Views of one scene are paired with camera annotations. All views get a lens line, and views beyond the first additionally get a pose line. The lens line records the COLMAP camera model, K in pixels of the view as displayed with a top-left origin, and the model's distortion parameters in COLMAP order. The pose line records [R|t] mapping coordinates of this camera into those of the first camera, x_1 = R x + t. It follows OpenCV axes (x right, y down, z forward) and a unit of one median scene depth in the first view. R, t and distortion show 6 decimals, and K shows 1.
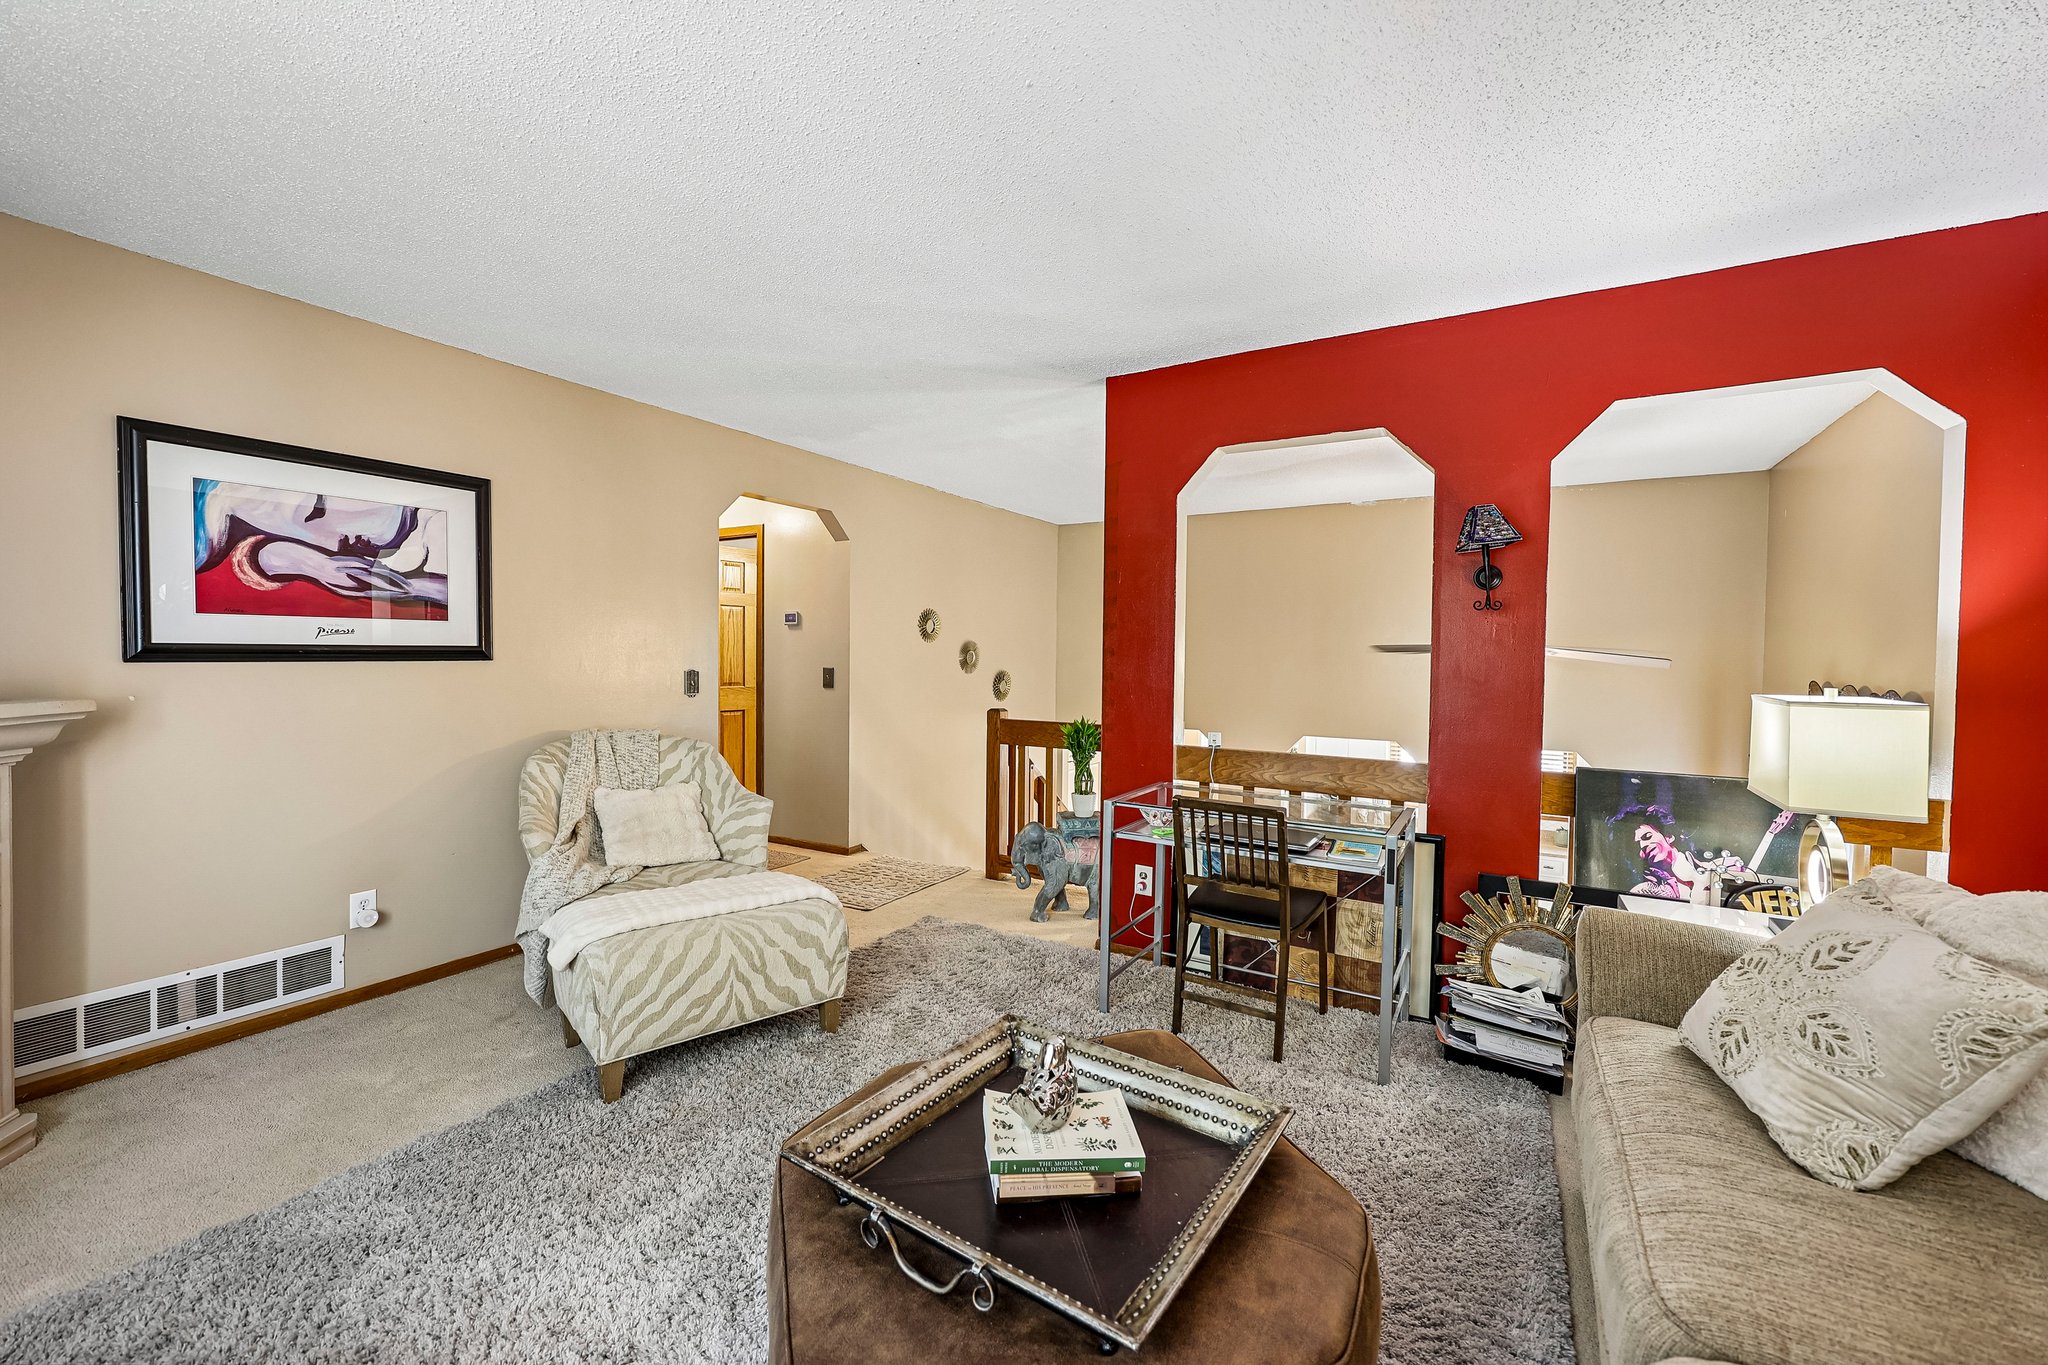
lens RADIAL K [[826.7, 0, 1021.1], [0, 826.7, 674.4], [0, 0, 1]] dist [0.000682, -0.000054]
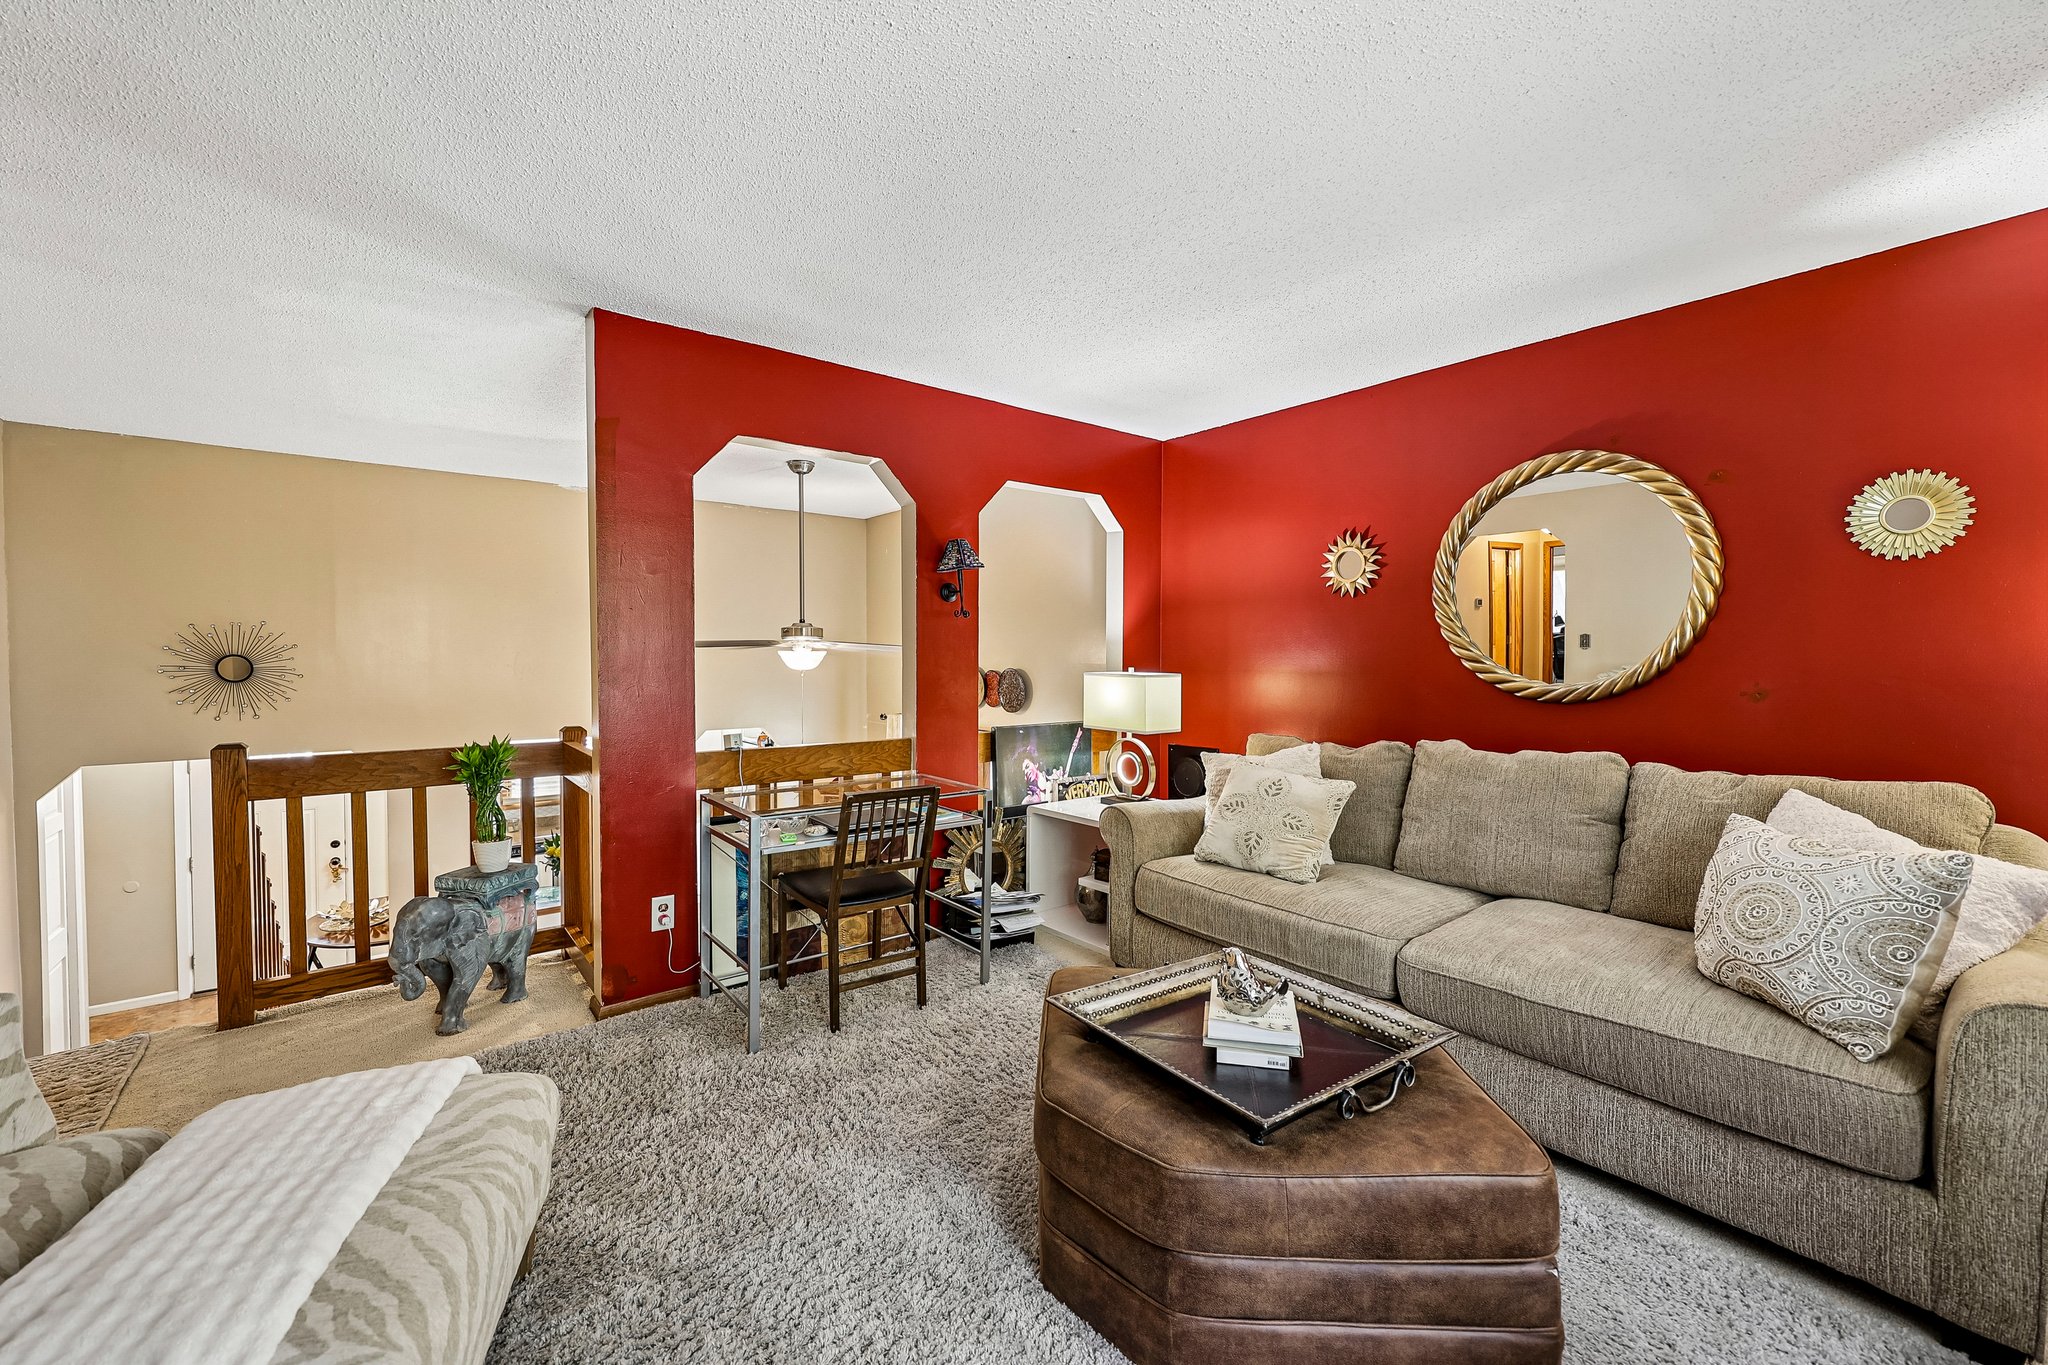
lens RADIAL K [[826.7, 0, 1021.1], [0, 826.7, 674.4], [0, 0, 1]] dist [0.000682, -0.000054]
pose [[0.358921, -0.037707, 0.932606, -0.575331], [0.024701, 0.999217, 0.030894, -0.021130], [-0.933041, 0.011948, 0.359572, 0.372264]]
